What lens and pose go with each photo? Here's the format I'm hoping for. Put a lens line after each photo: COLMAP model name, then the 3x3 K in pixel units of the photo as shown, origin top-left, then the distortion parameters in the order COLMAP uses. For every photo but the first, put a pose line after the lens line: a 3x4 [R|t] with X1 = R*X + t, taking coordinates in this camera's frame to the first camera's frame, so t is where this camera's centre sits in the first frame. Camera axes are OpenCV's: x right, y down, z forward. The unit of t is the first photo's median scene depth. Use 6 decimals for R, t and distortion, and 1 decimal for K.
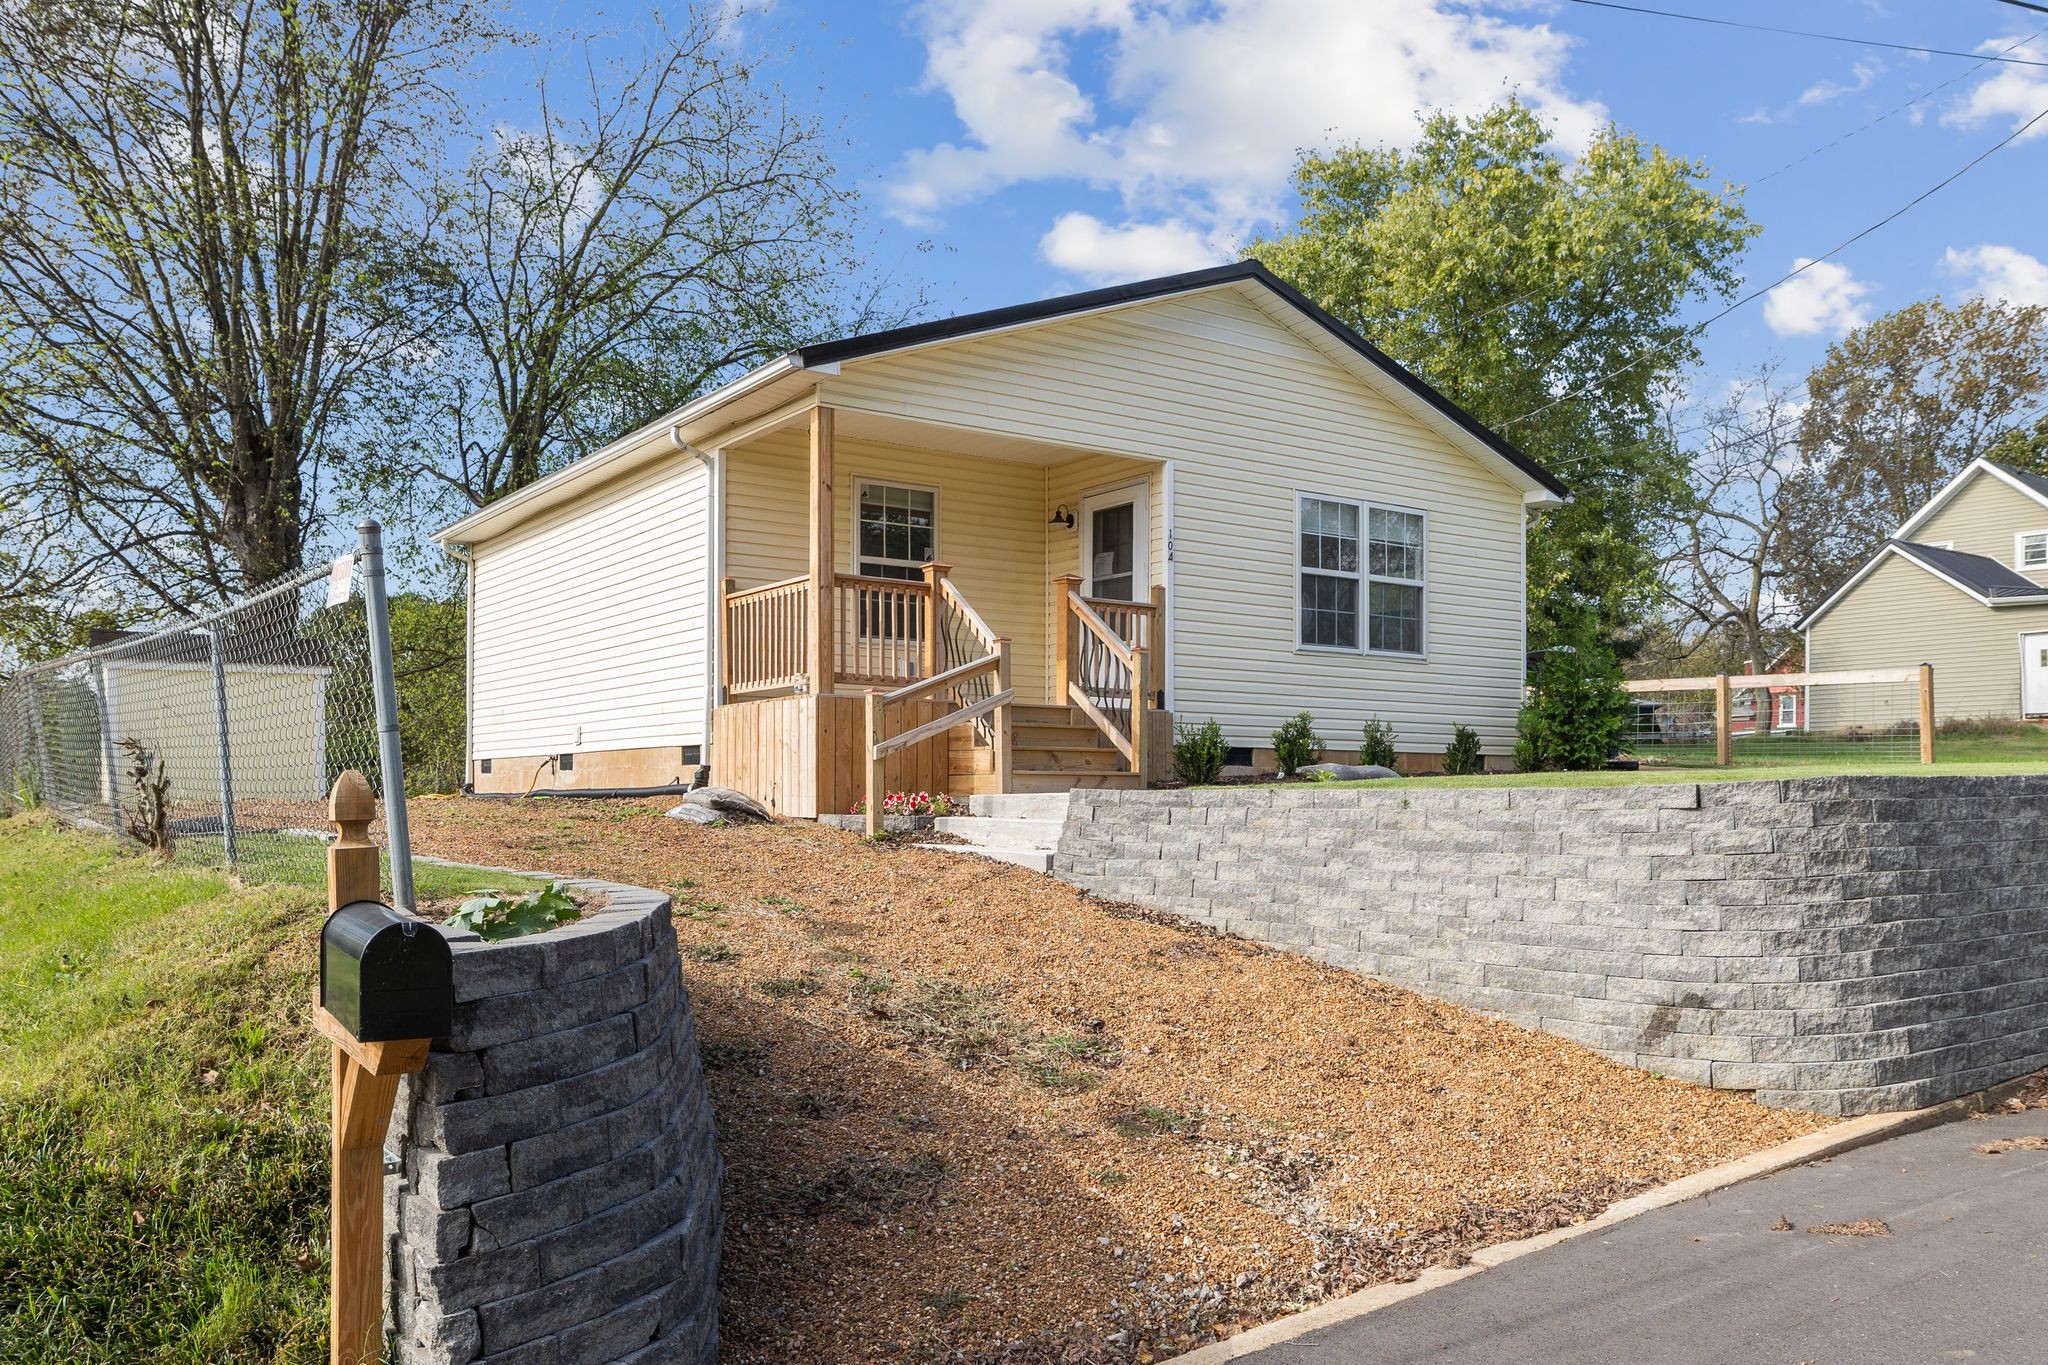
lens RADIAL K [[1588.5, 0, 1024.6], [0, 1588.5, 778.0], [0, 0, 1]] dist [-0.000941, -0.000376]
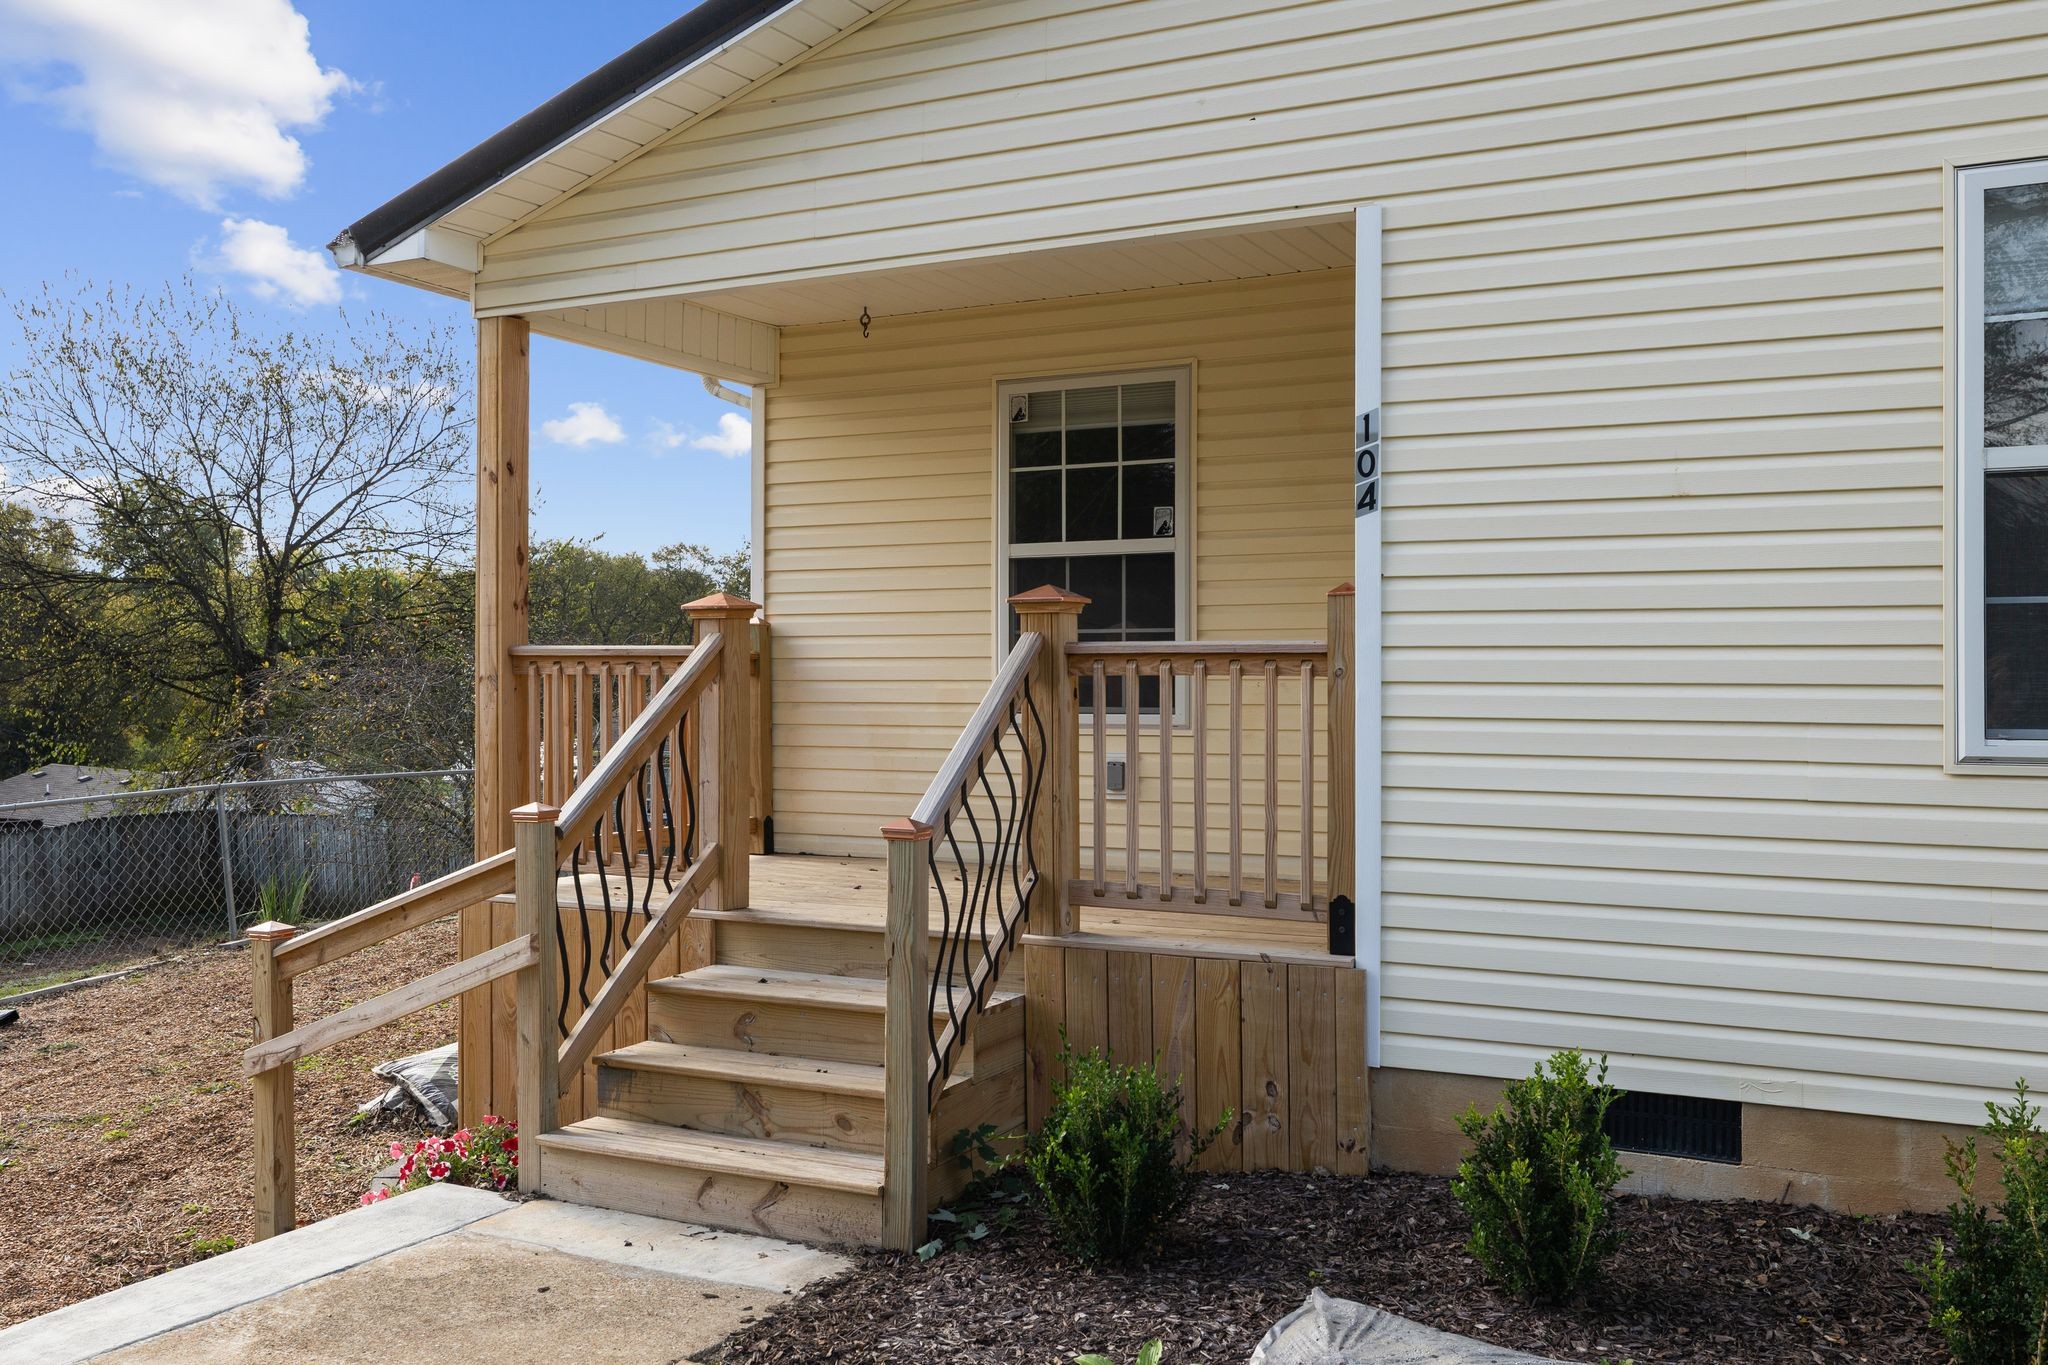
lens RADIAL K [[1795.8, 0, 1024.0], [0, 1795.8, 682.5], [0, 0, 1]] dist [-0.004094, -0.001617]
pose [[0.471413, 0.000432, -0.881912, 0.377934], [0.013043, 0.999887, 0.007462, -0.101468], [0.881816, -0.015020, 0.471354, 0.740089]]
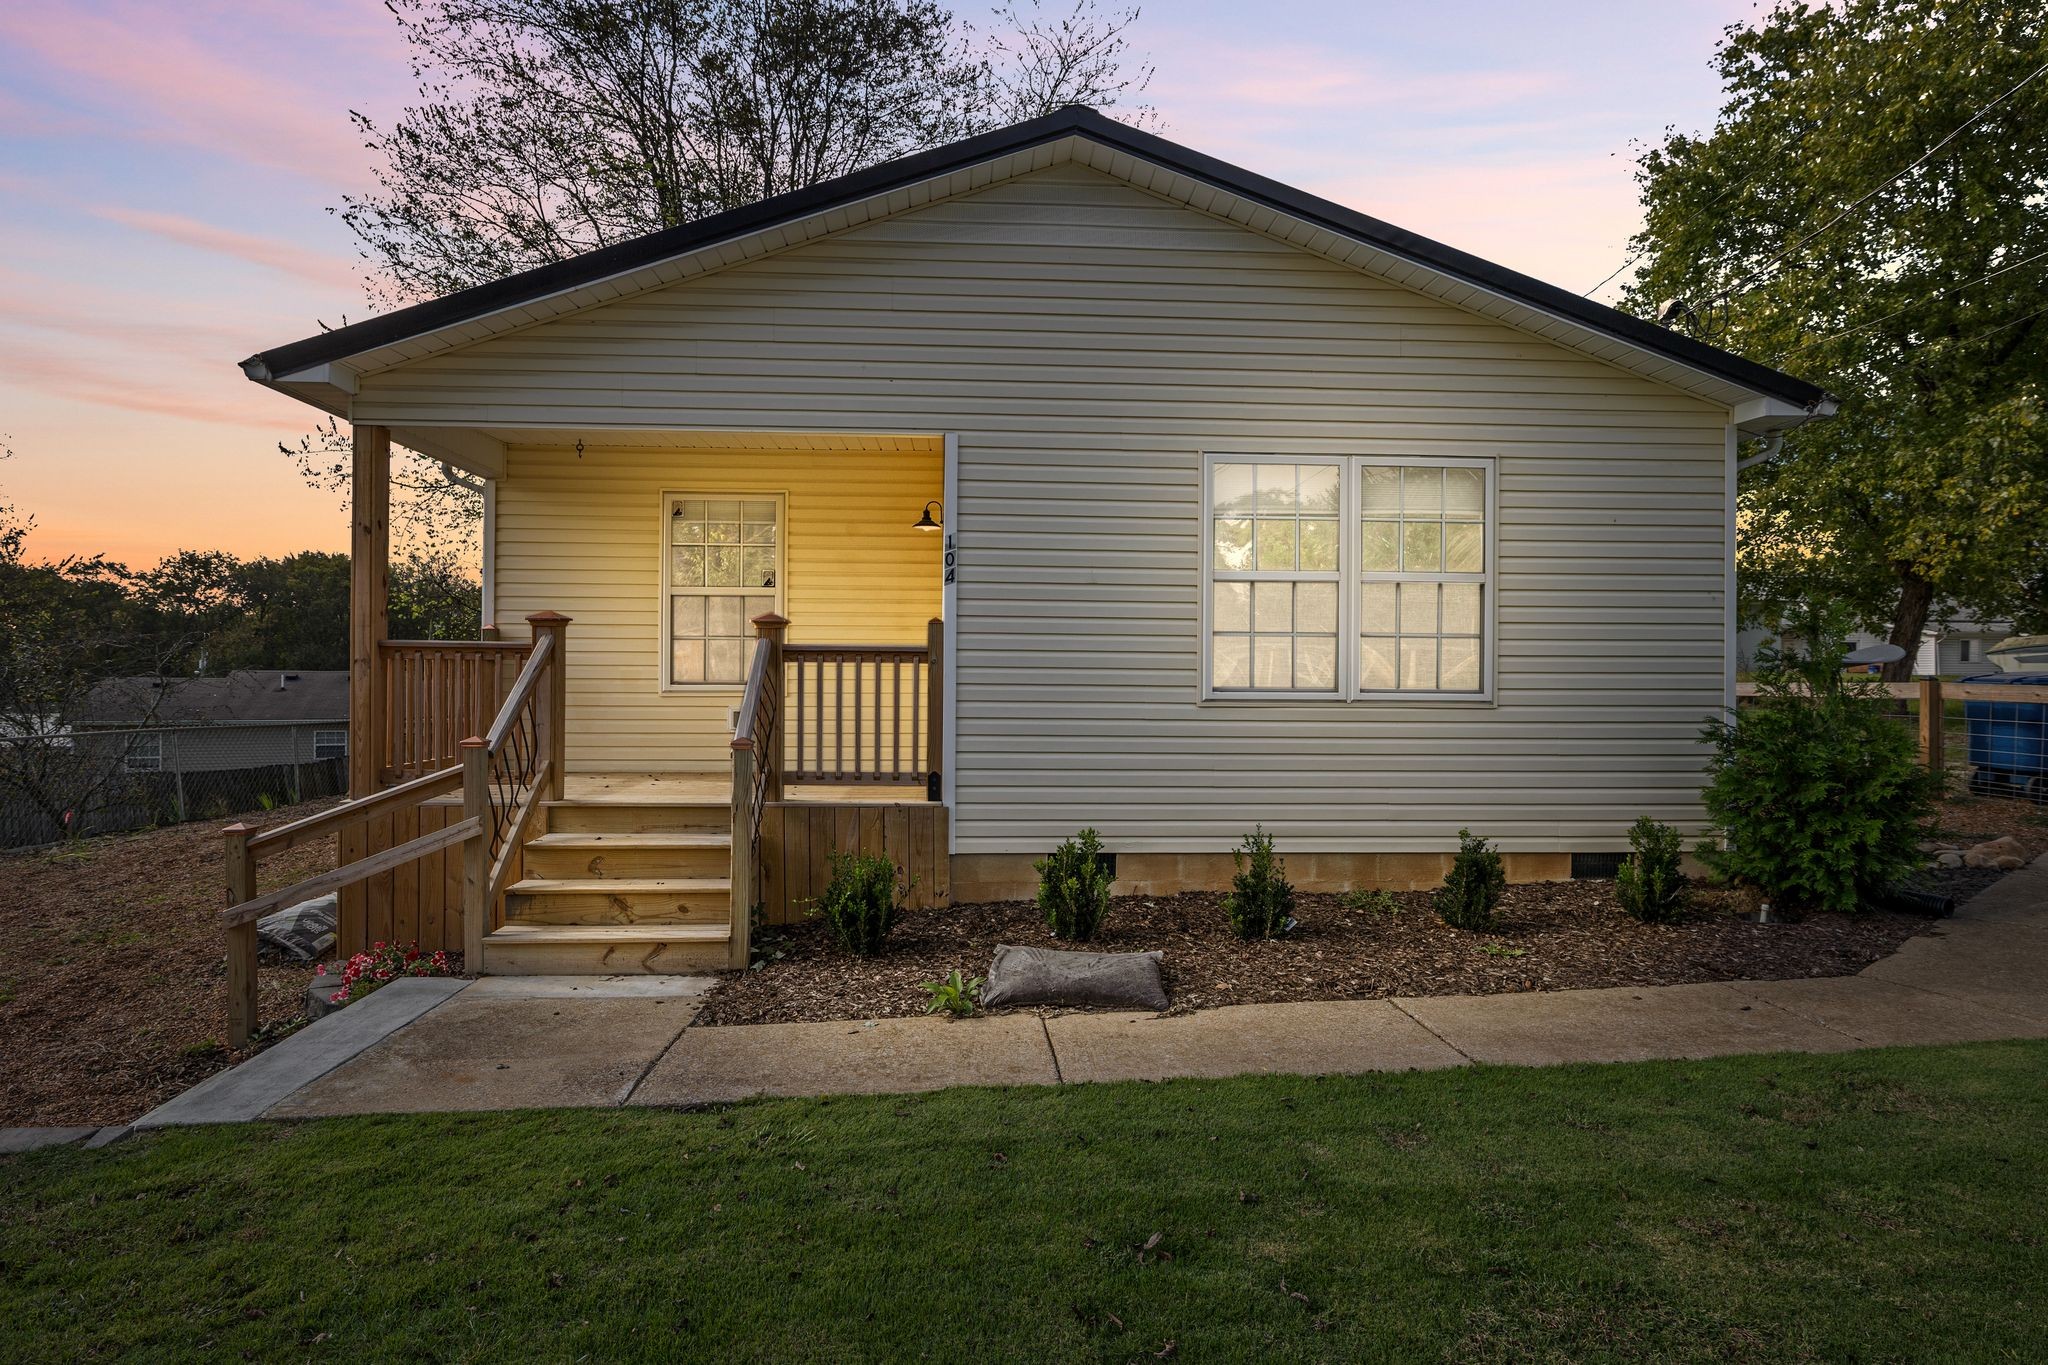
lens RADIAL K [[1088.6, 0, 1024.0], [0, 1088.6, 682.5], [0, 0, 1]] dist [-0.001687, -0.000084]
pose [[0.851637, 0.008557, -0.524062, 0.352211], [0.002319, 0.999795, 0.020094, -0.100238], [0.524127, -0.018328, 0.851443, 0.603566]]
